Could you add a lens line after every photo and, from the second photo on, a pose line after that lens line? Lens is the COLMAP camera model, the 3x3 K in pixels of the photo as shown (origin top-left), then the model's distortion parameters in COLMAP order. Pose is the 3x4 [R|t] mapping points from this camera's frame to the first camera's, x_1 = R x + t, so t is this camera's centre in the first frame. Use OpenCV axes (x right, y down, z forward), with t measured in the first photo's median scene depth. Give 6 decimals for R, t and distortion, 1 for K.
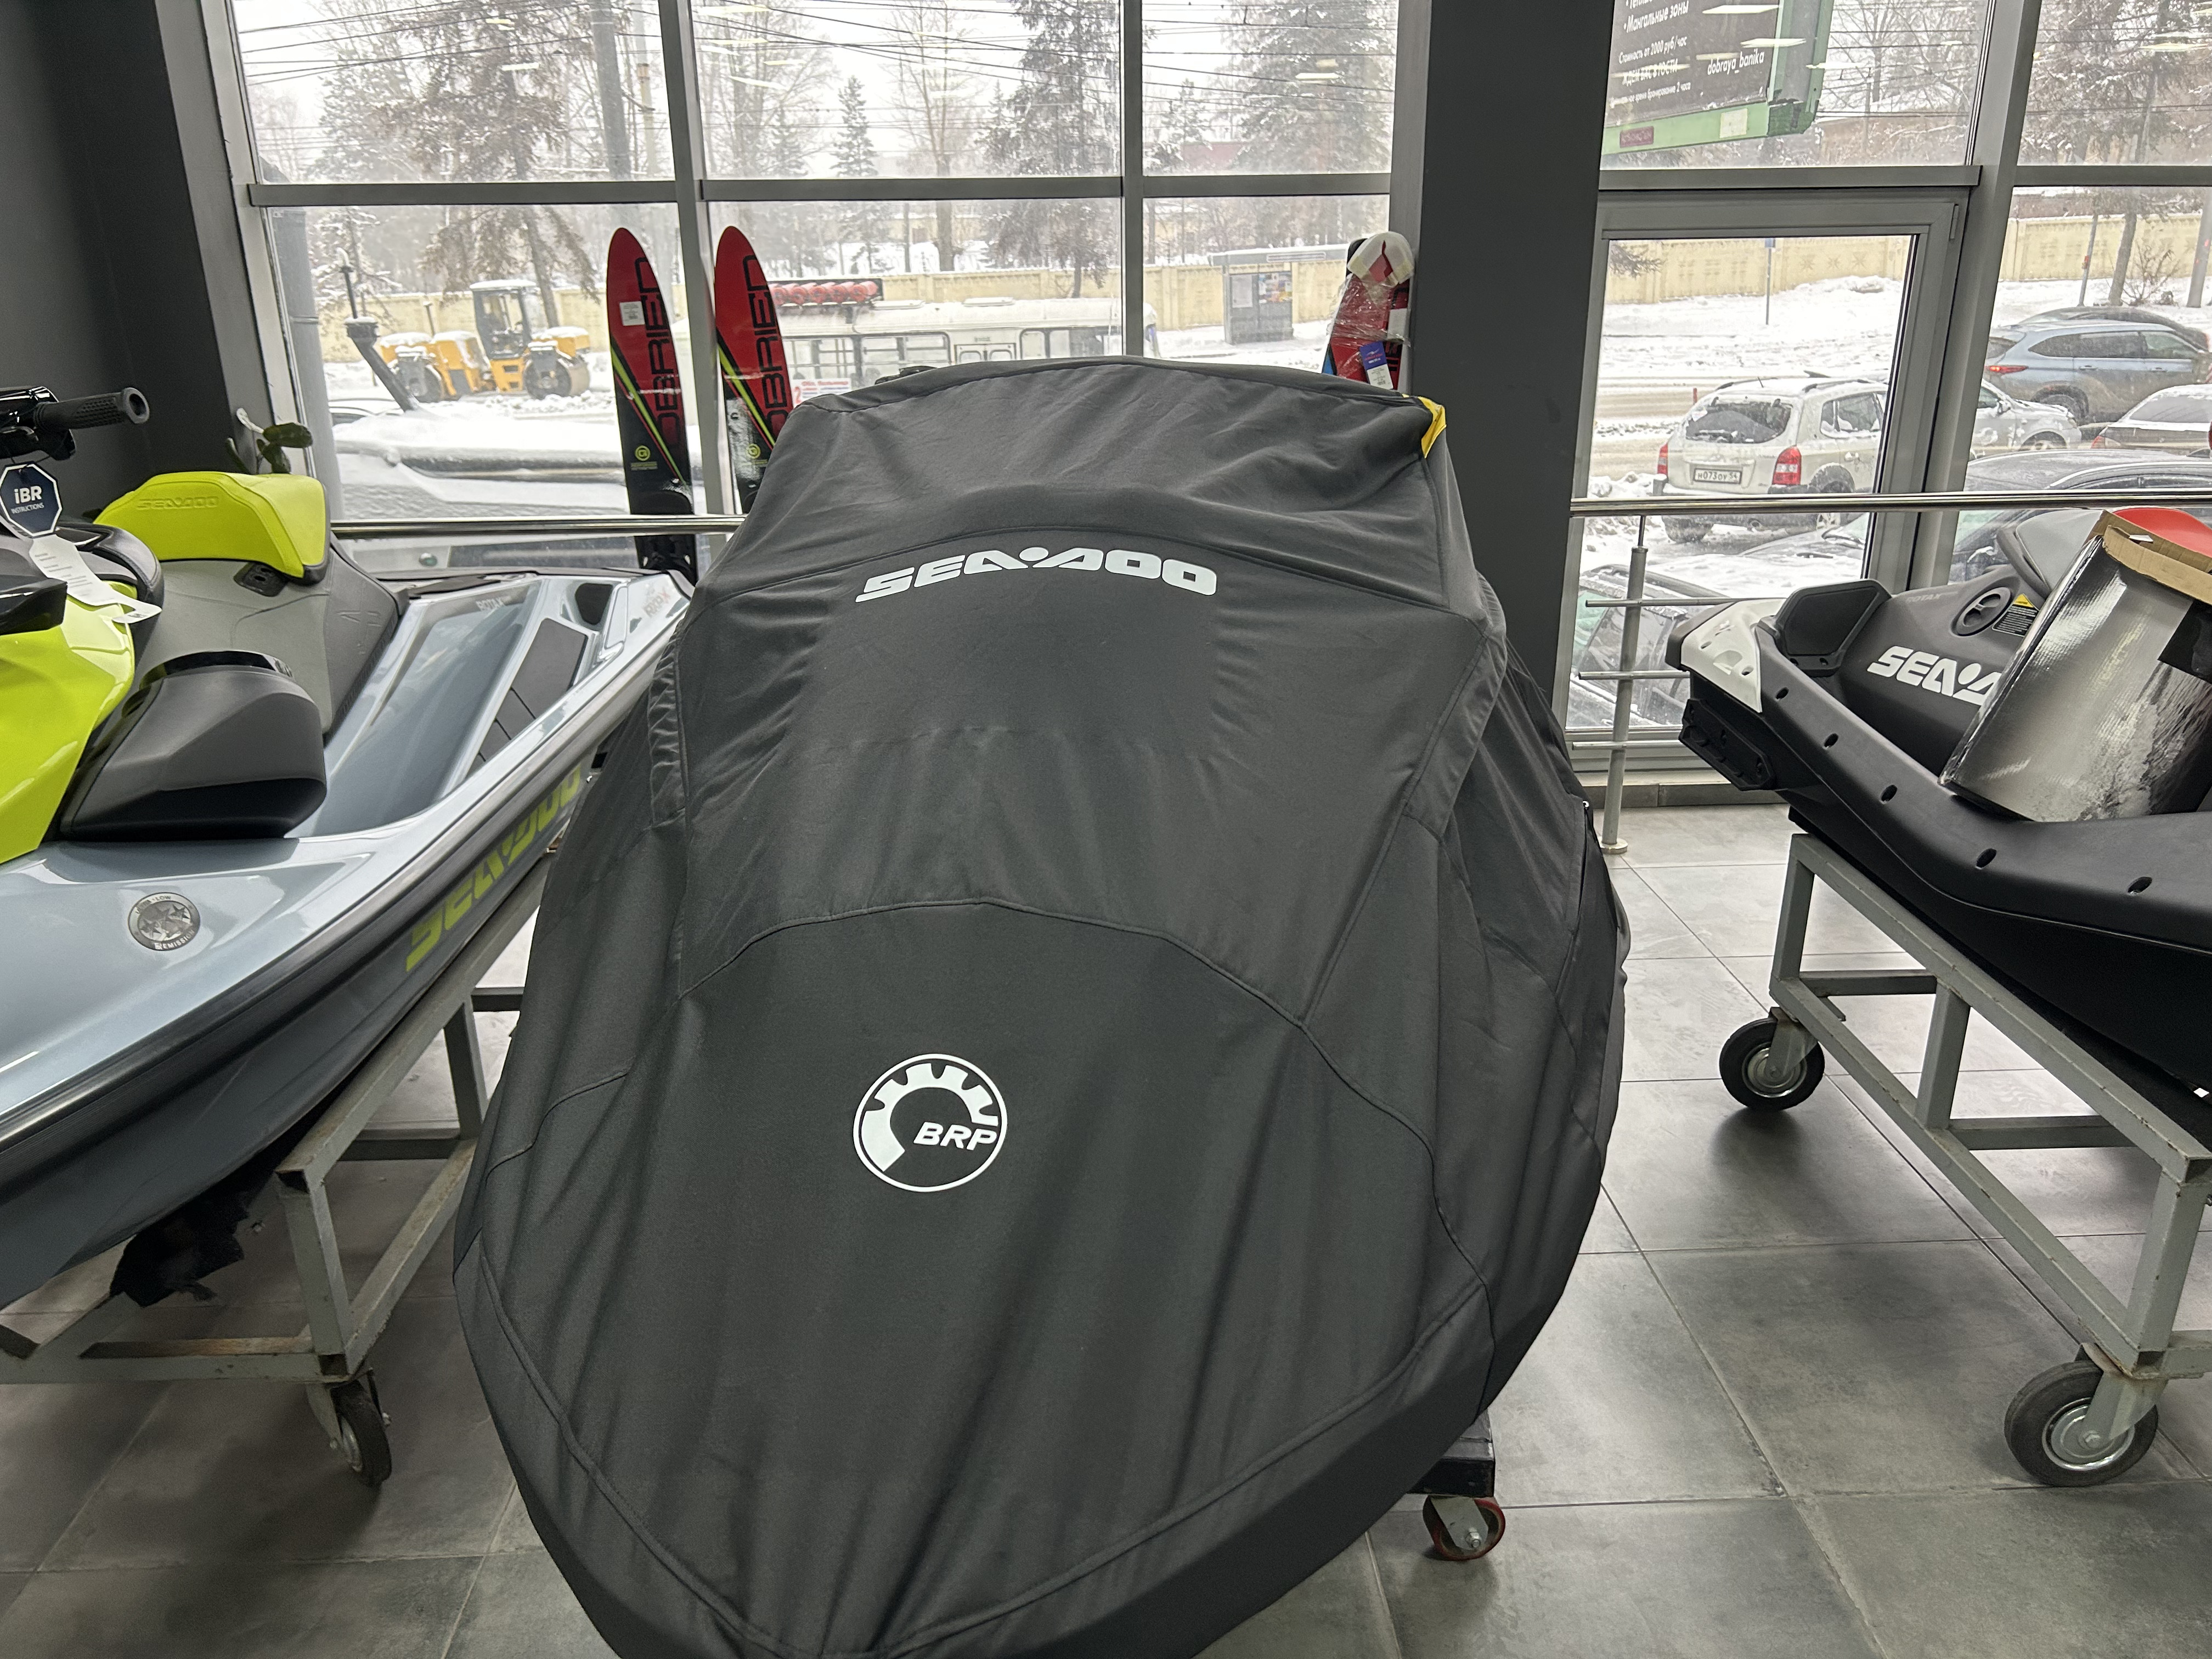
lens RADIAL K [[1652.6, 0, 1106.0], [0, 1652.6, 829.5], [0, 0, 1]] dist [0.070587, -0.082022]
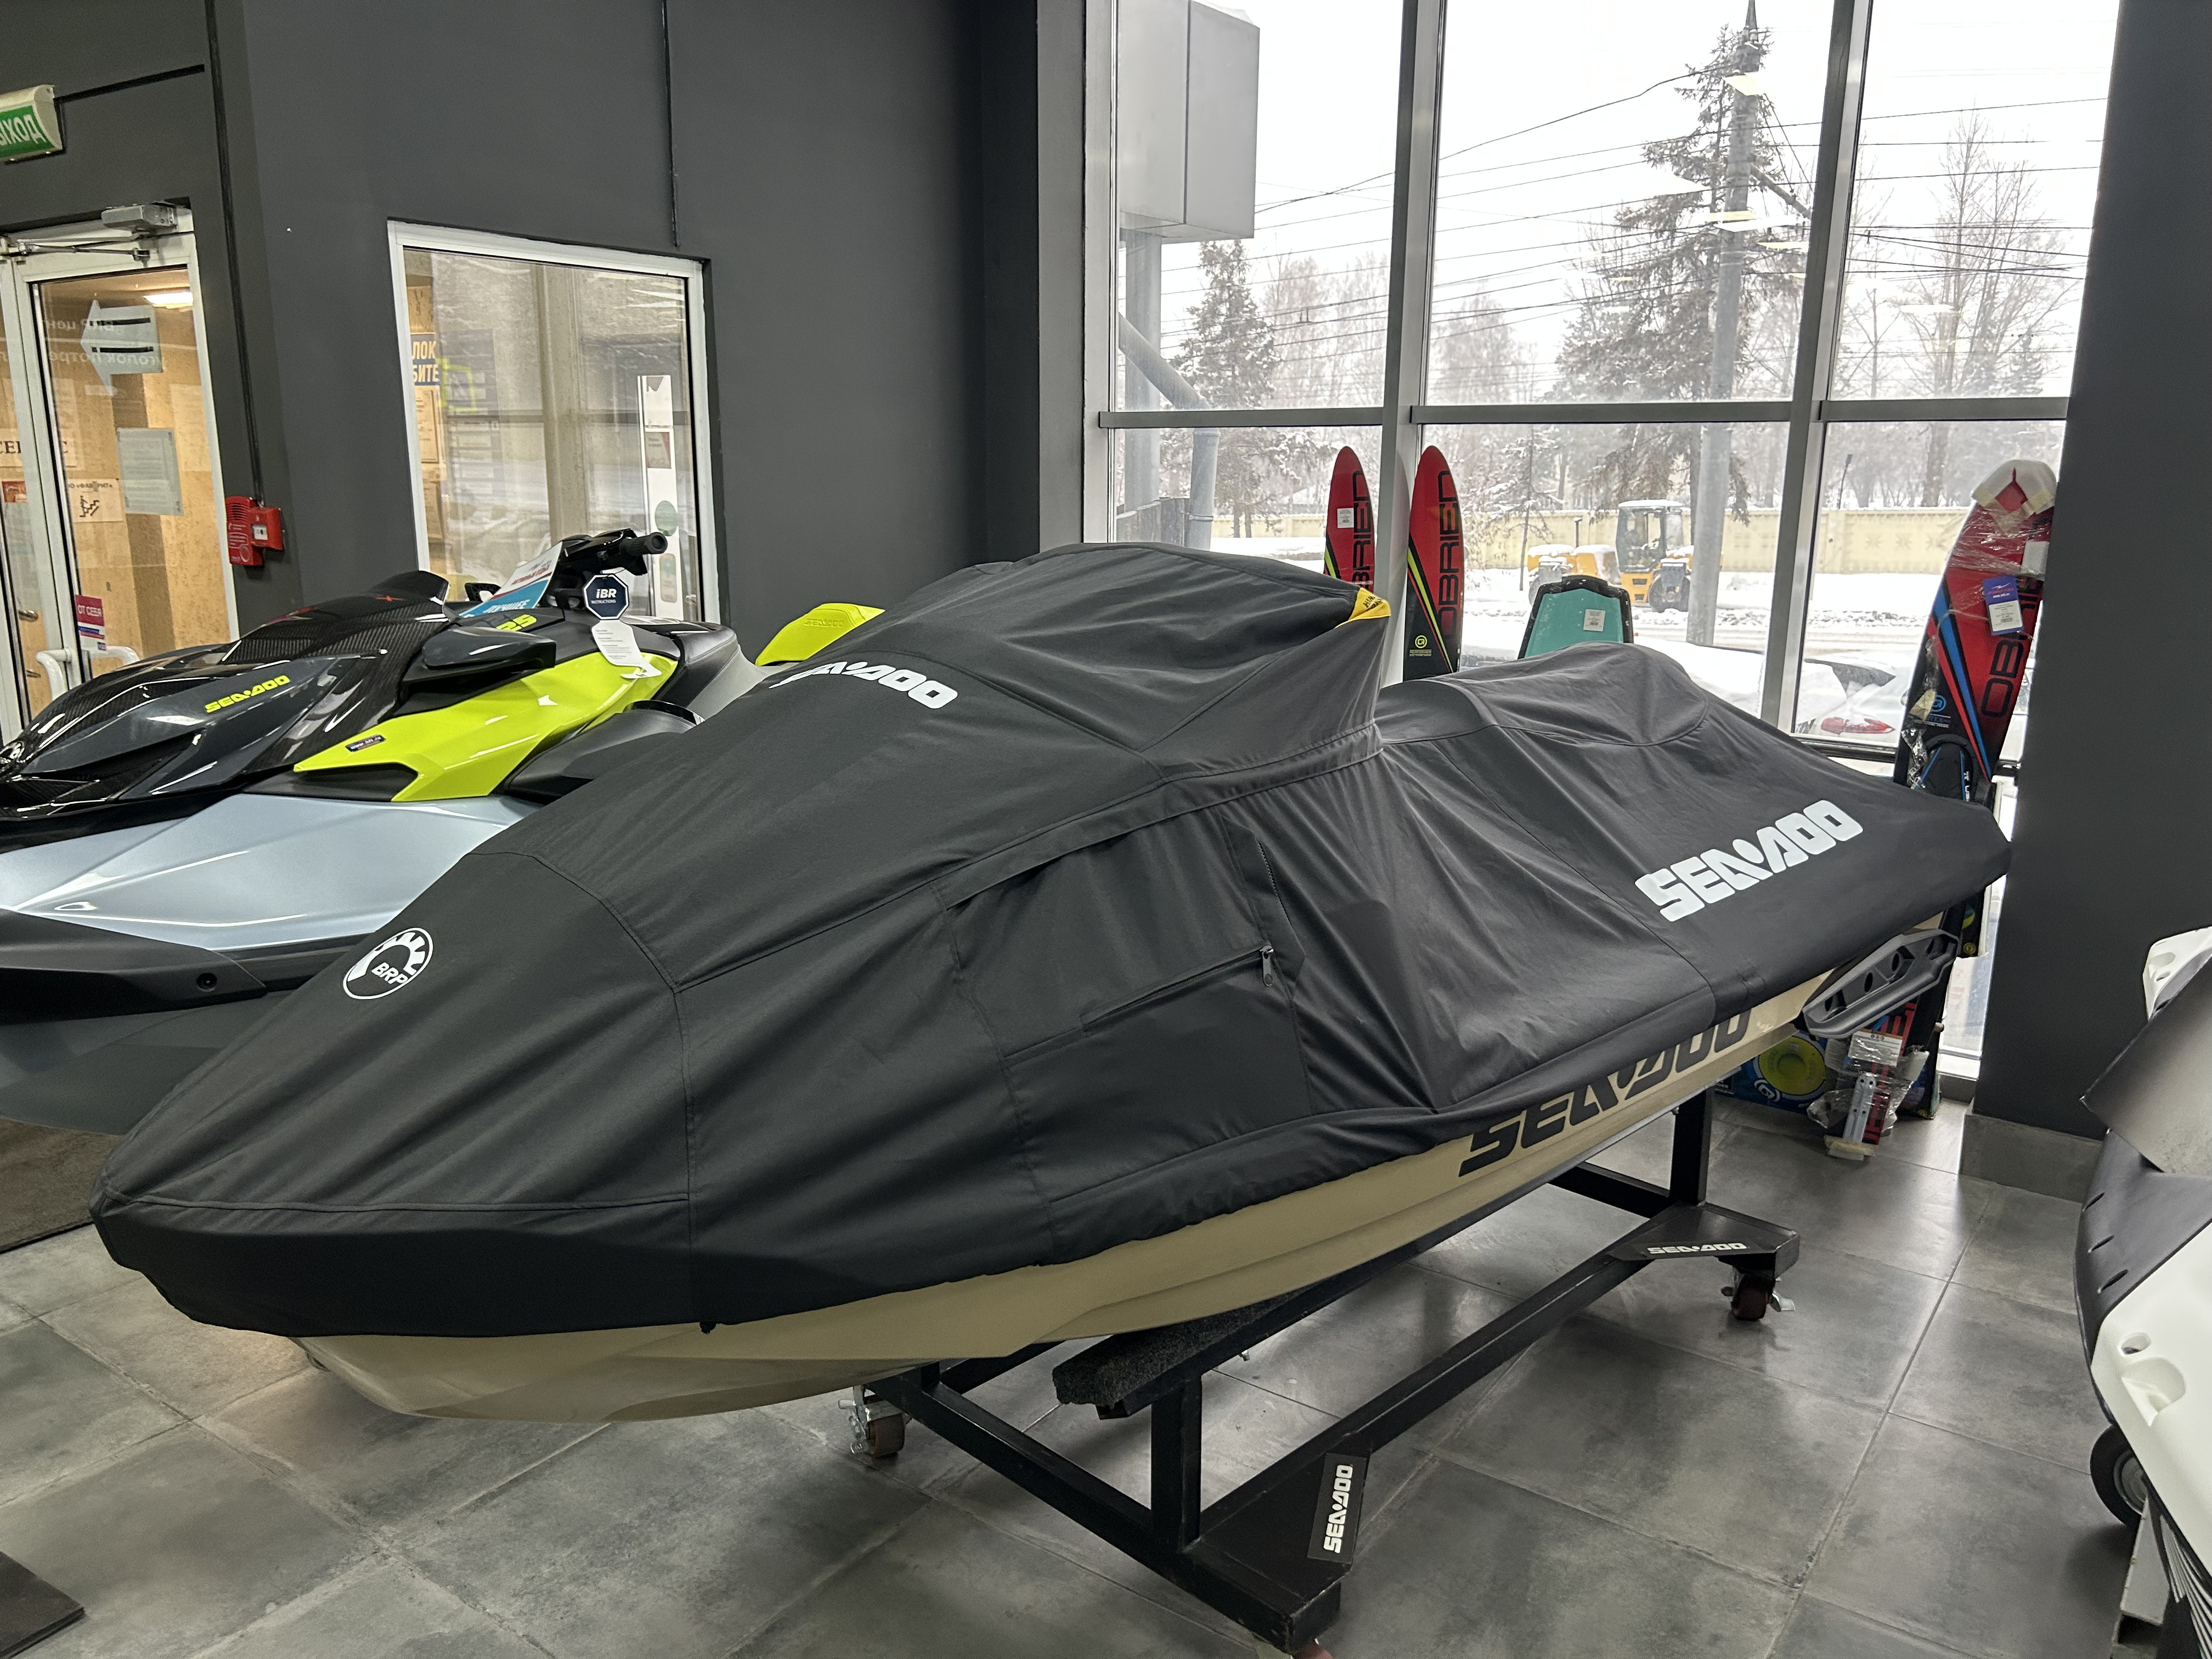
lens RADIAL K [[1652.6, 0, 1106.0], [0, 1652.6, 829.5], [0, 0, 1]] dist [0.070587, -0.082022]
pose [[0.781287, 0.155783, -0.604419, 0.316848], [-0.228935, 0.972387, -0.045304, -0.007790], [0.580672, 0.173768, 0.795377, 0.023502]]
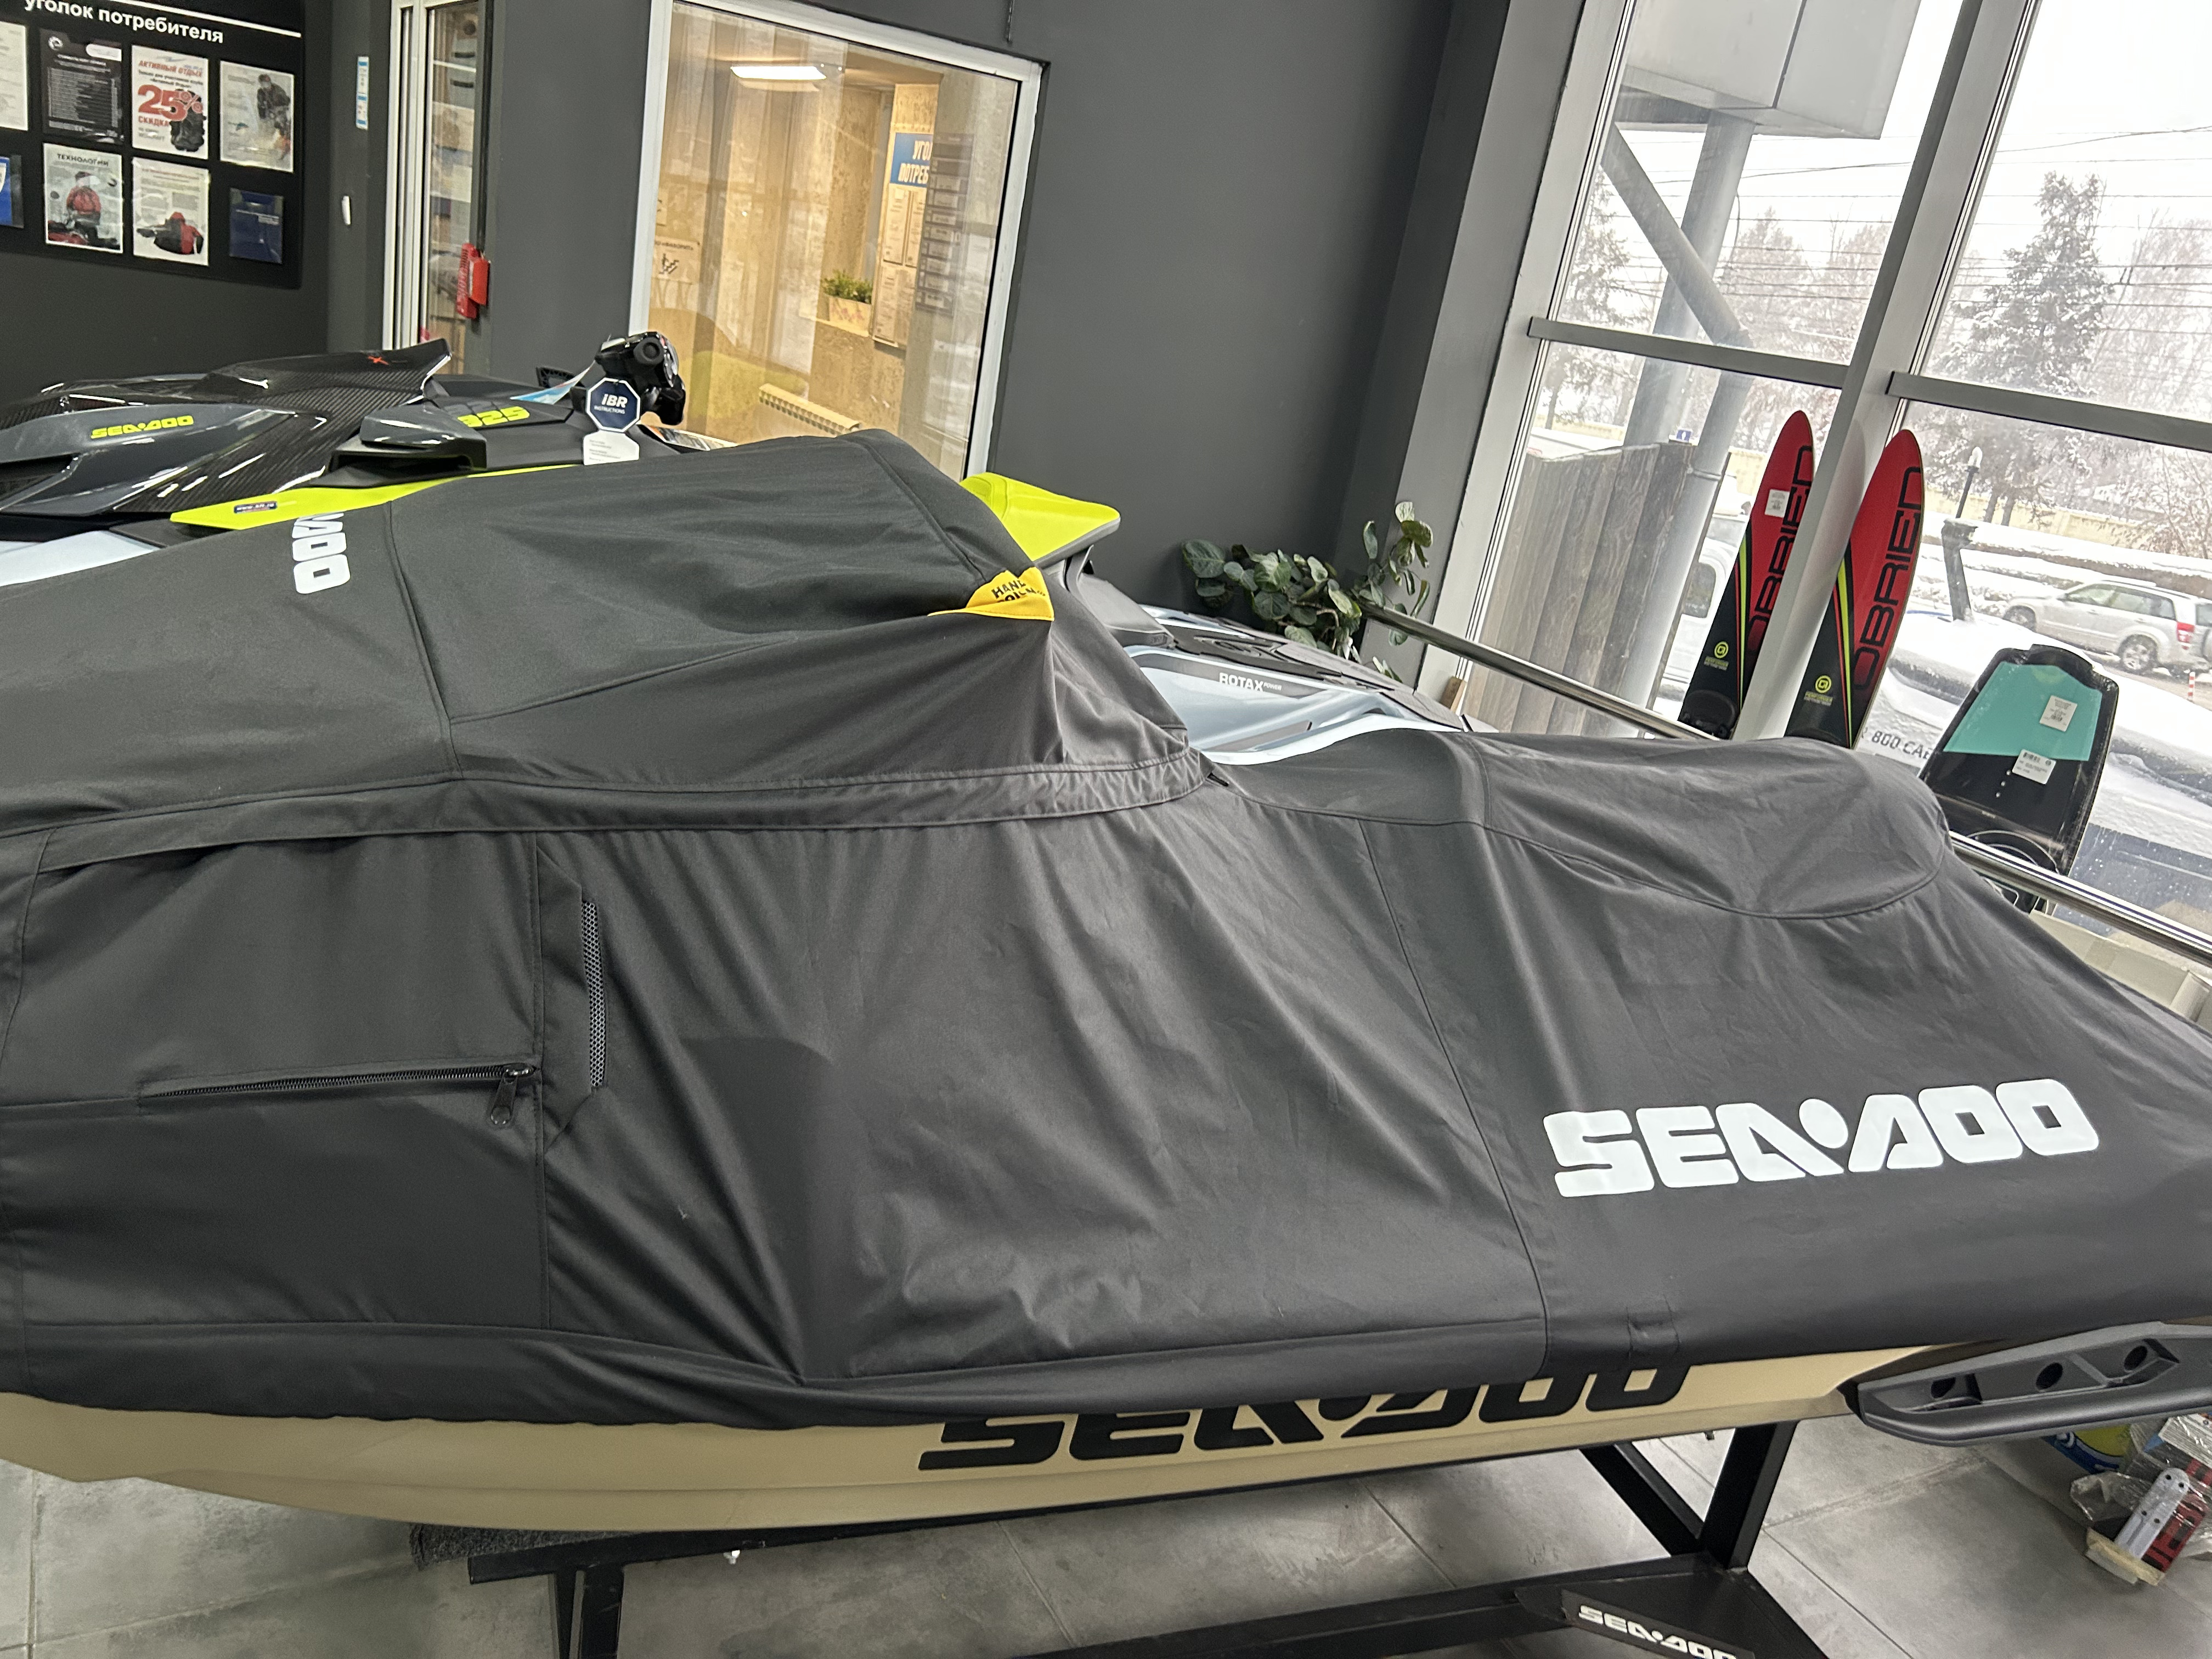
lens RADIAL K [[1652.6, 0, 1106.0], [0, 1652.6, 829.5], [0, 0, 1]] dist [0.070587, -0.082022]
pose [[0.437695, 0.369600, -0.819646, 0.352547], [-0.463175, 0.874027, 0.146784, -0.122916], [0.770644, 0.315393, 0.553747, 0.288538]]
